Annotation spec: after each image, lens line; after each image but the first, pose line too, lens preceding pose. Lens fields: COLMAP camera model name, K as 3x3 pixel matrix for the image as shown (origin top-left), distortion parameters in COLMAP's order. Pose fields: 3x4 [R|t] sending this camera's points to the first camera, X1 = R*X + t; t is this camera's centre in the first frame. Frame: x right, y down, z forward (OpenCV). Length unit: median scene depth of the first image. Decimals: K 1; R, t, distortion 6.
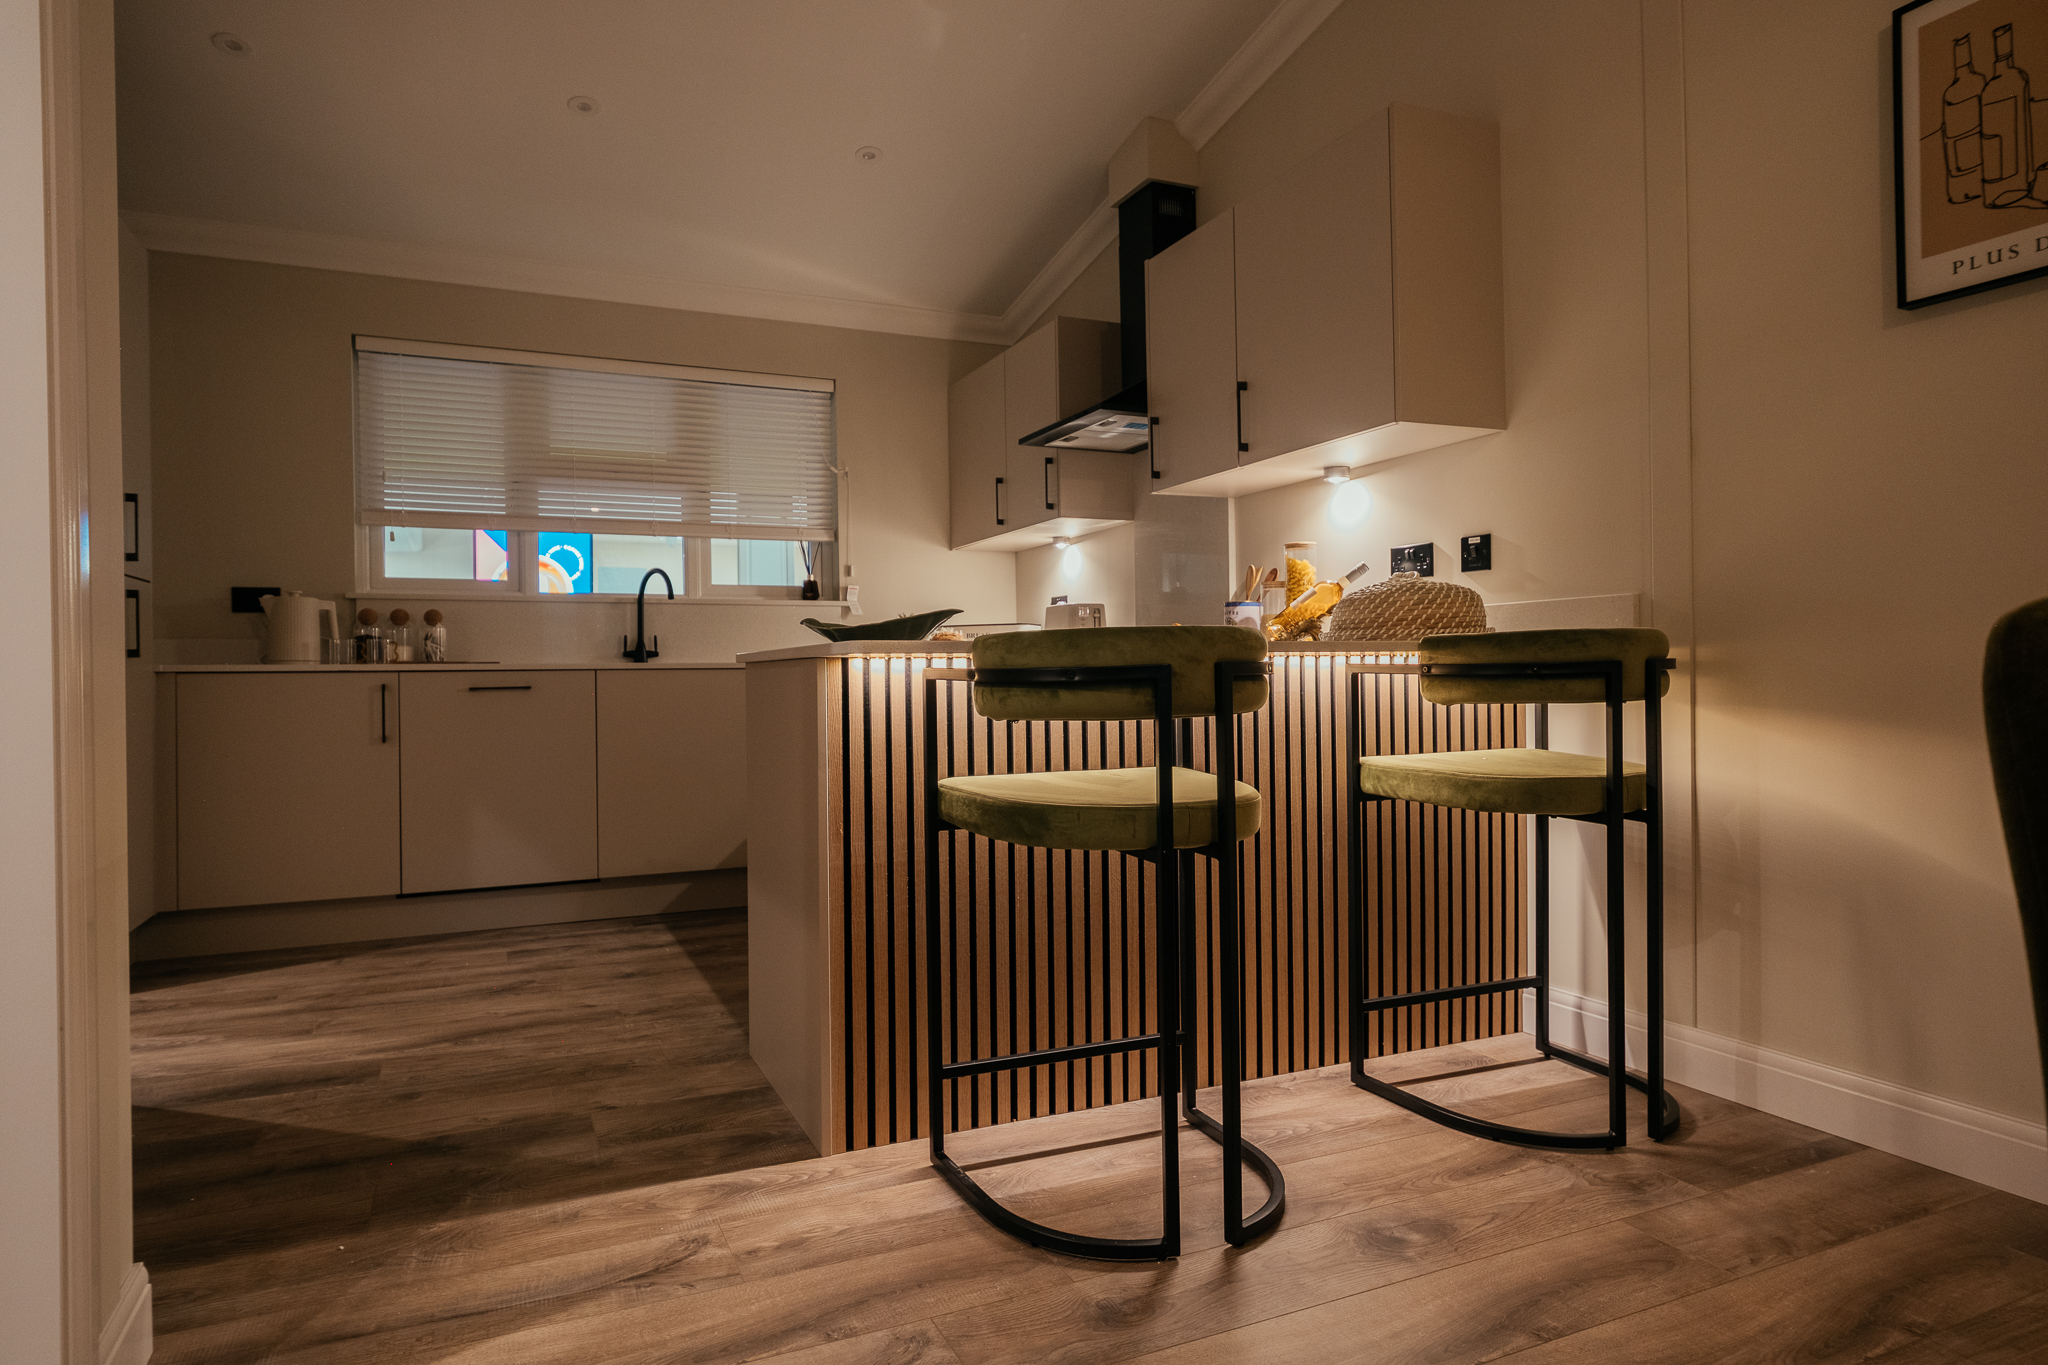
lens RADIAL K [[1170.4, 0, 1000.1], [0, 1170.4, 674.2], [0, 0, 1]] dist [0.007789, 0.002099]
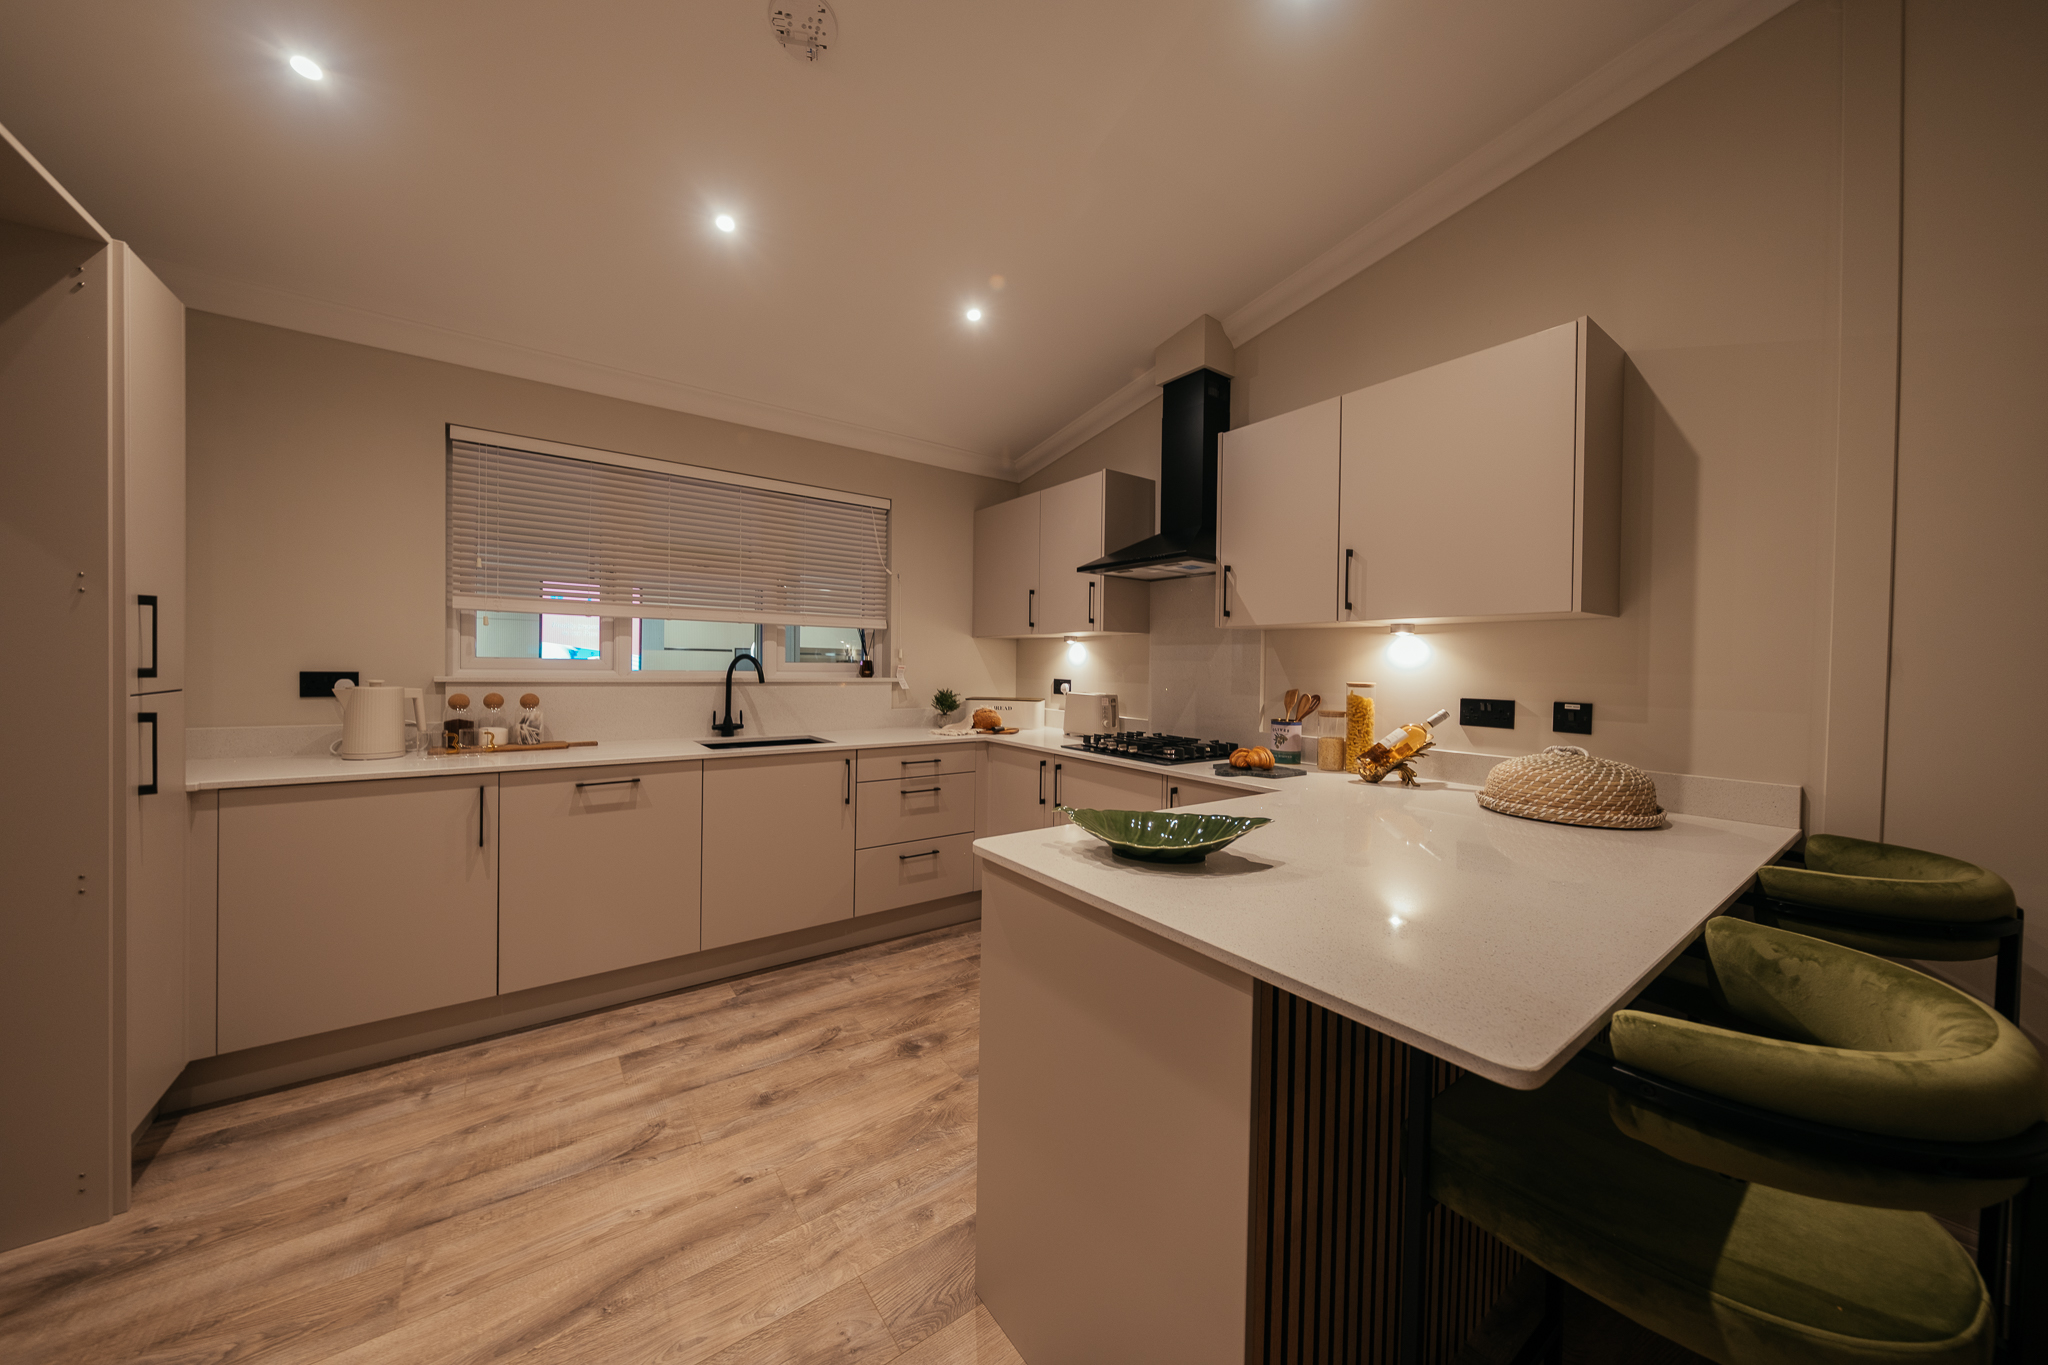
lens RADIAL K [[679.5, 0, 1021.3], [0, 679.5, 672.0], [0, 0, 1]] dist [-0.000432, 0.000026]
pose [[0.974635, 0.025621, 0.222327, -0.208722], [-0.028708, 0.999531, 0.010664, -0.103236], [-0.221950, -0.016776, 0.974914, 0.338393]]
